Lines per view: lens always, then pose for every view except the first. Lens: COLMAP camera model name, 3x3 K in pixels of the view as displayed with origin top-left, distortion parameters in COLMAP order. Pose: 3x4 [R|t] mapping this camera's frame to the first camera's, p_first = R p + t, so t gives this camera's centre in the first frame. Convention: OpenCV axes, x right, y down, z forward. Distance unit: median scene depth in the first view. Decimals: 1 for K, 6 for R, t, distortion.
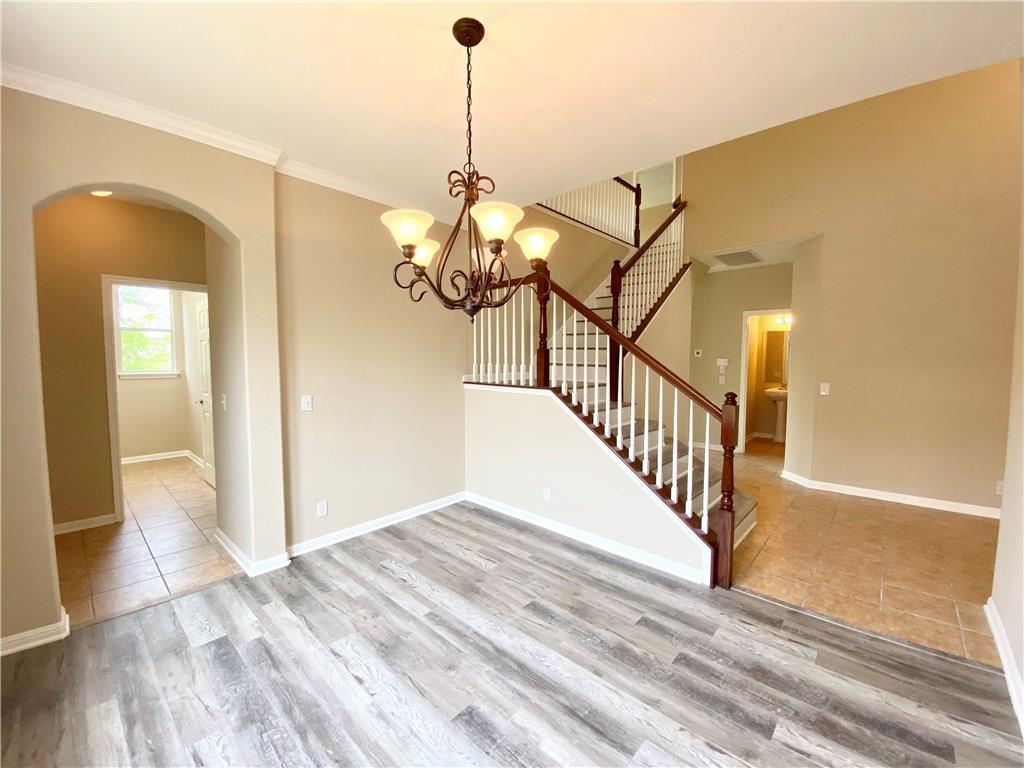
lens RADIAL K [[417.5, 0, 511.1], [0, 417.5, 381.8], [0, 0, 1]] dist [0.009222, -0.011201]
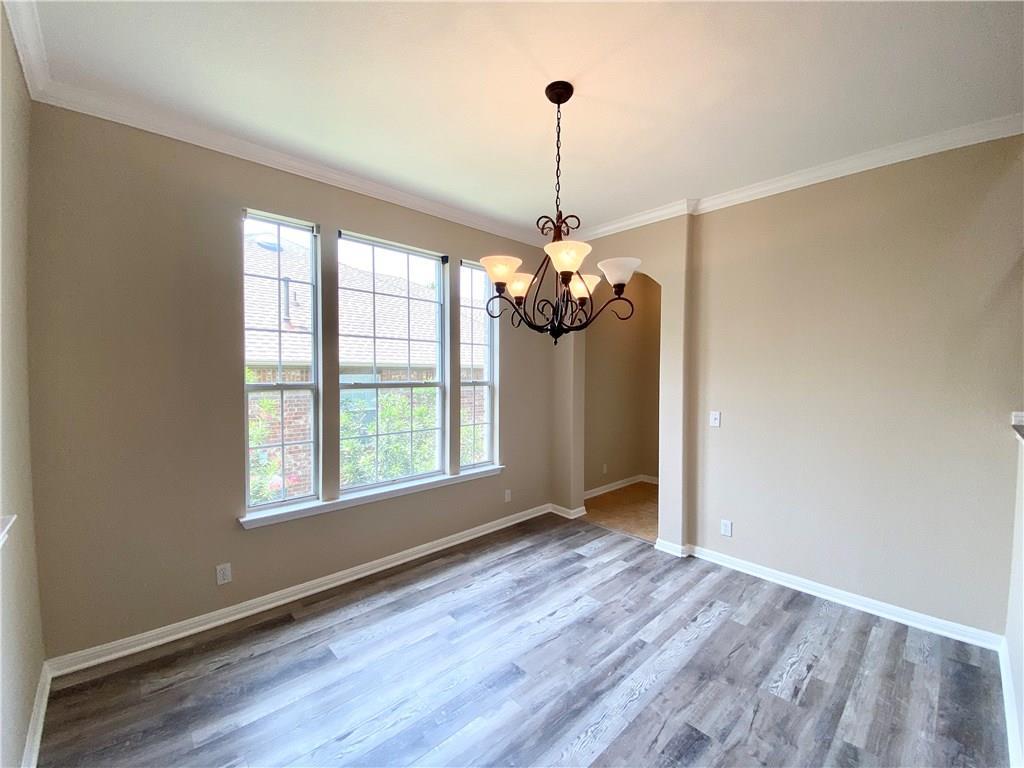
lens RADIAL K [[417.5, 0, 509.3], [0, 417.5, 382.1], [0, 0, 1]] dist [0.009222, -0.011201]
pose [[-0.074777, 0.025103, -0.996884, 0.703762], [-0.067827, 0.997240, 0.030200, -0.045338], [0.994891, 0.069874, -0.072868, 0.658208]]
